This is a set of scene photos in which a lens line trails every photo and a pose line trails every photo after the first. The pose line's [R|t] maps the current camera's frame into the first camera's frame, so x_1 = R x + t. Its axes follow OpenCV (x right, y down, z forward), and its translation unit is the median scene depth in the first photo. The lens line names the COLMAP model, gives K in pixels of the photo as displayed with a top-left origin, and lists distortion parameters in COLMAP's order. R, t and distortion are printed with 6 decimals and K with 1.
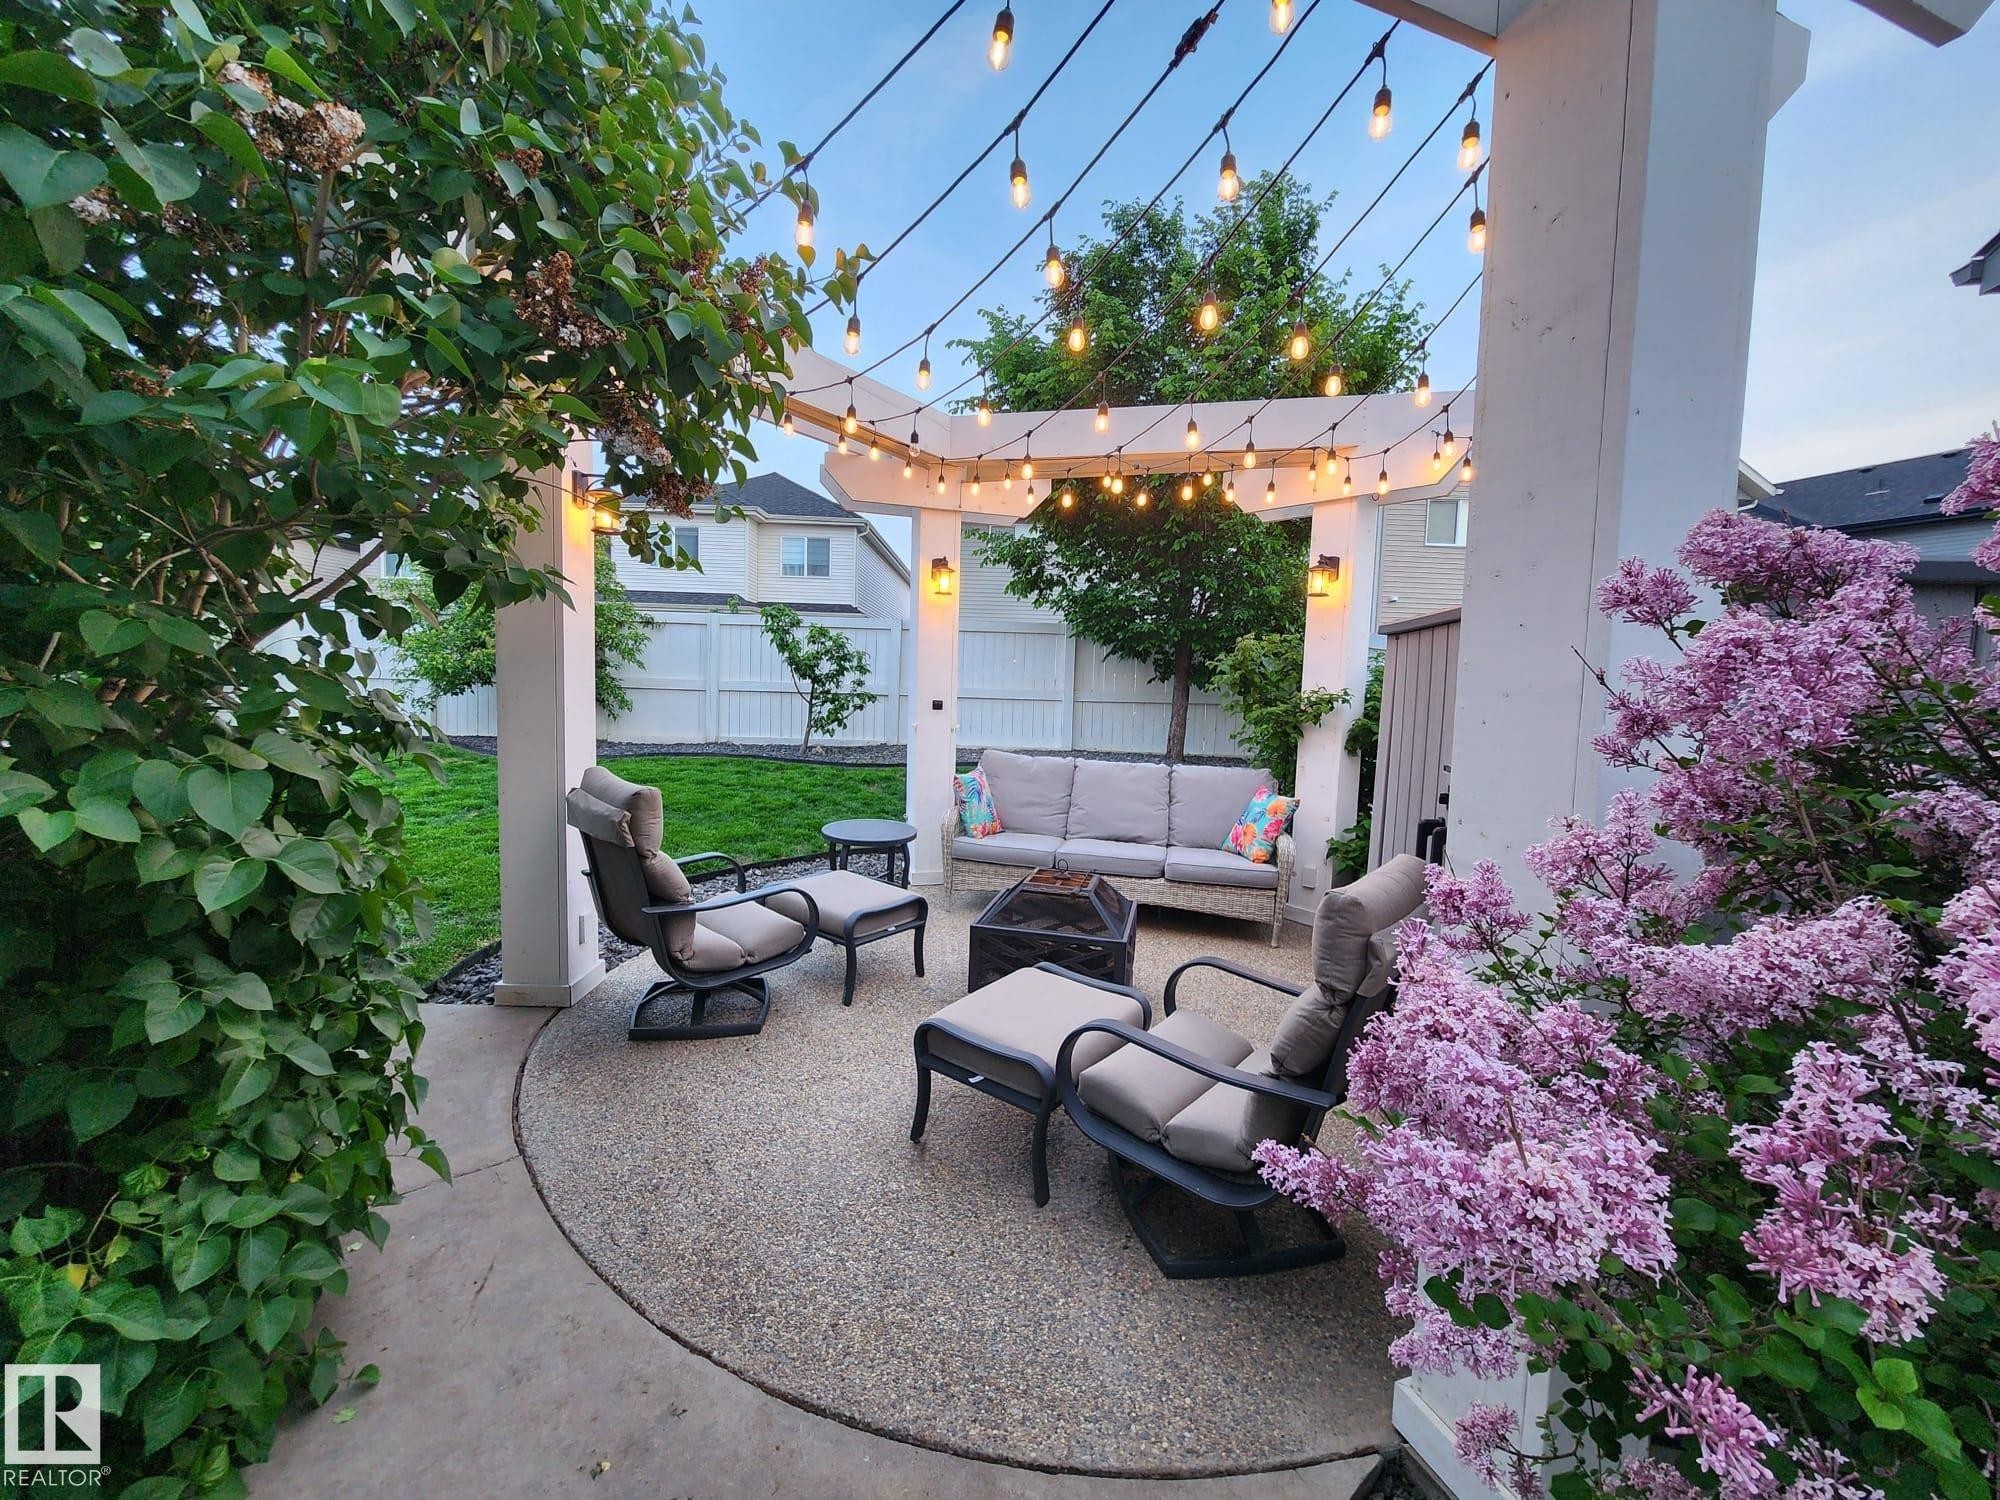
lens RADIAL K [[813.6, 0, 1000.0], [0, 813.6, 750.0], [0, 0, 1]] dist [0.008374, -0.007808]
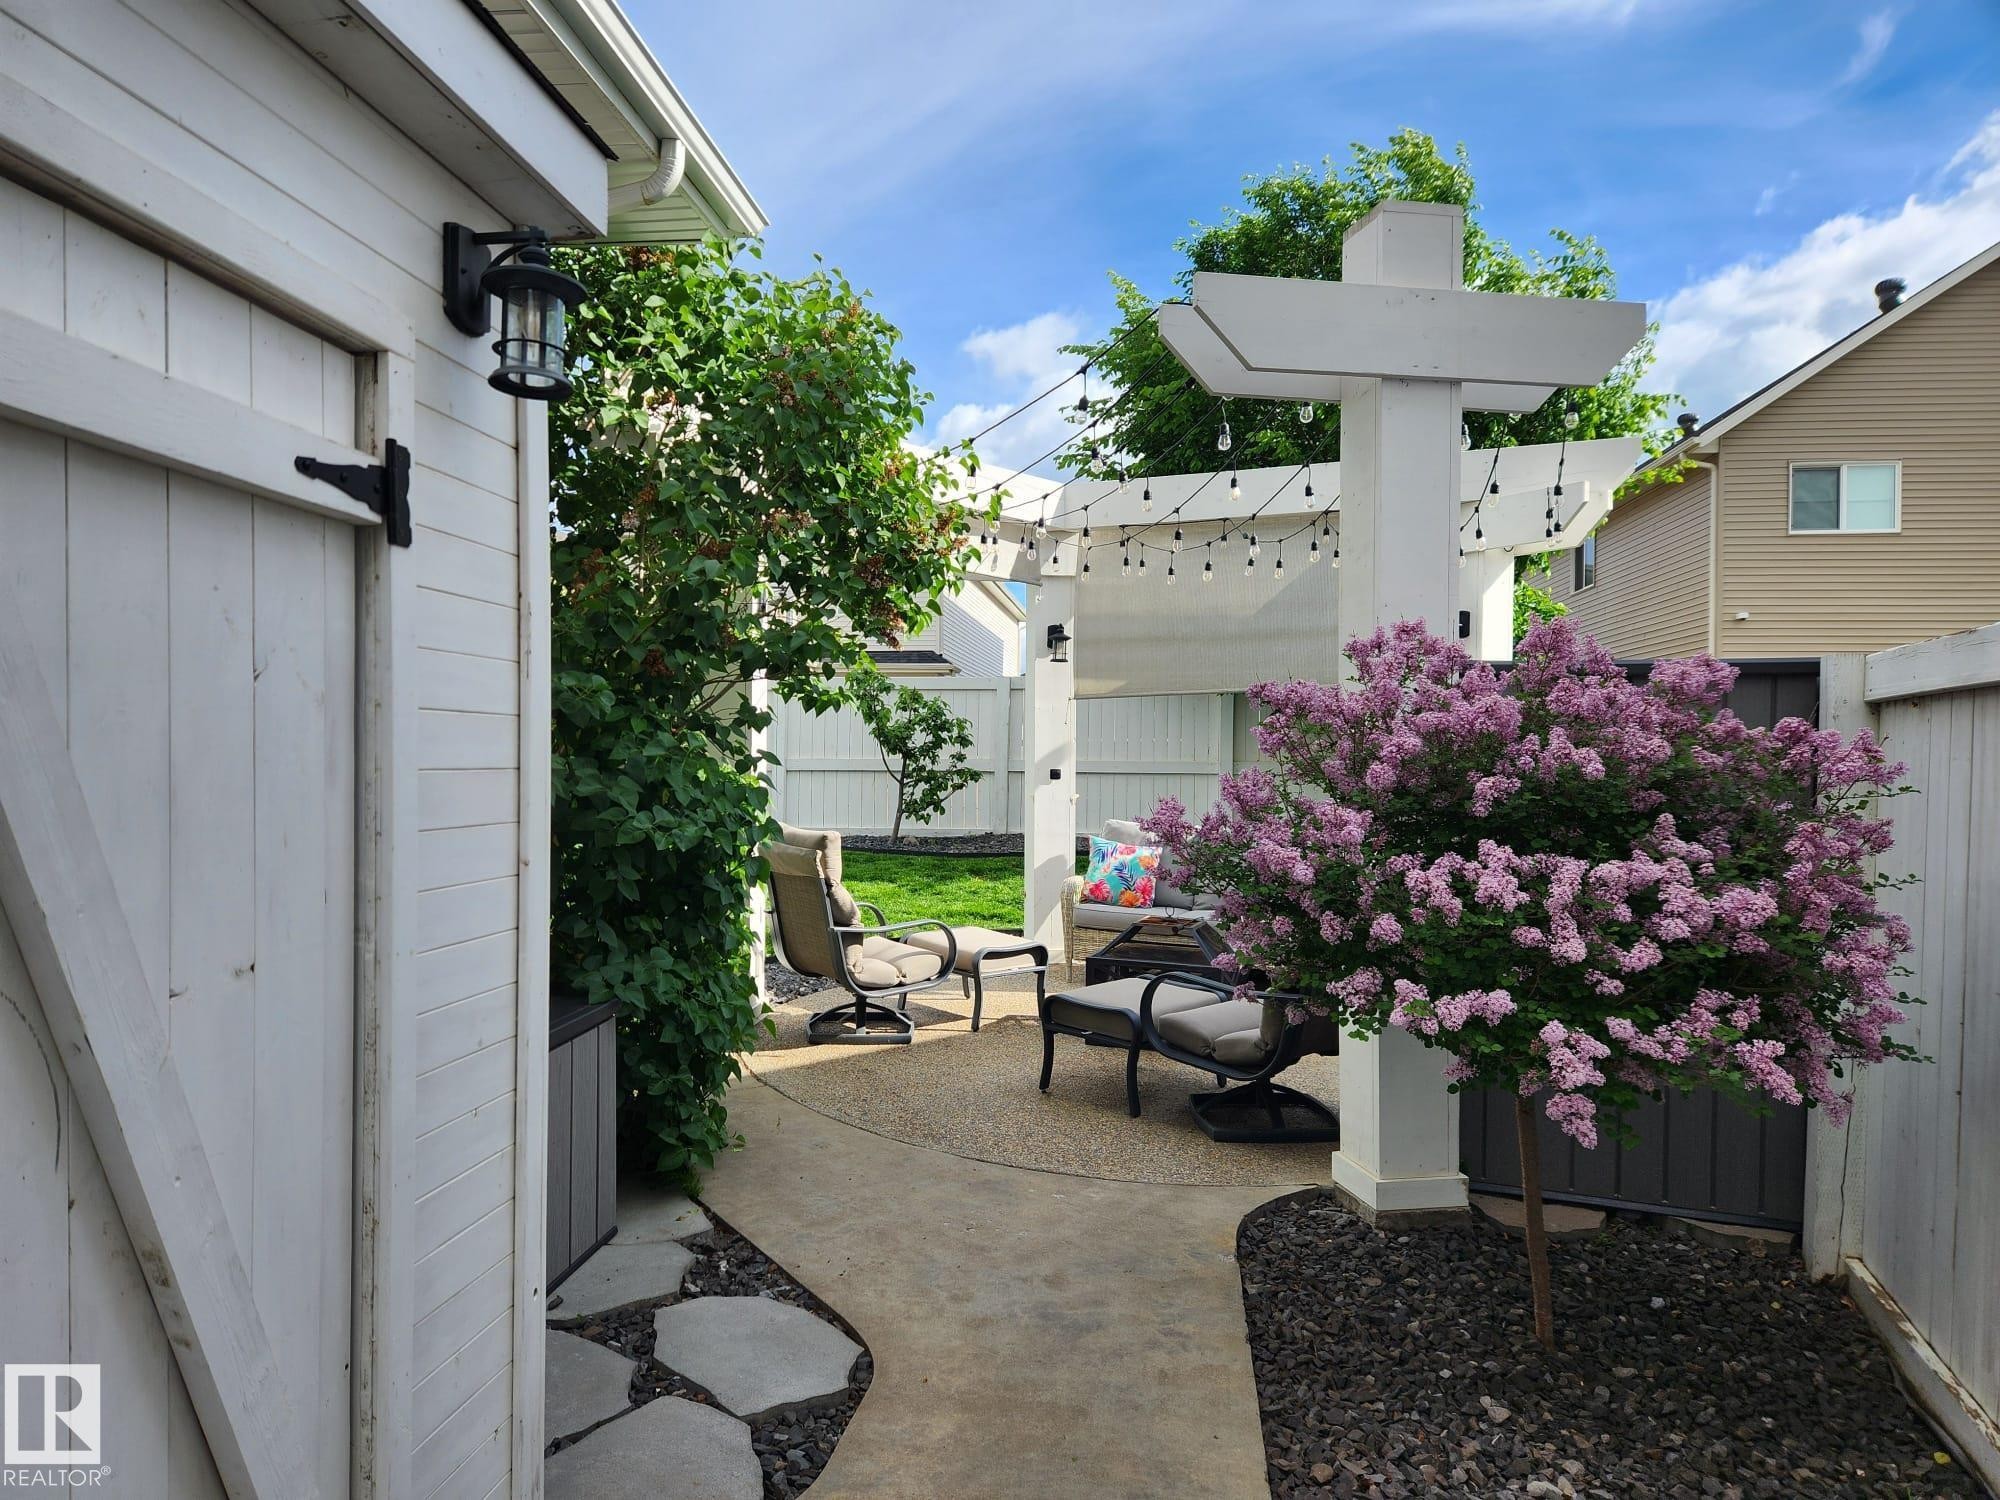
lens RADIAL K [[1299.3, 0, 956.8], [0, 1299.3, 787.8], [0, 0, 1]] dist [0.031079, -0.000094]
pose [[0.987962, -0.018449, -0.153596, 0.066858], [0.009063, 0.998061, -0.061587, 0.081689], [0.154434, 0.059453, 0.986213, -0.813252]]
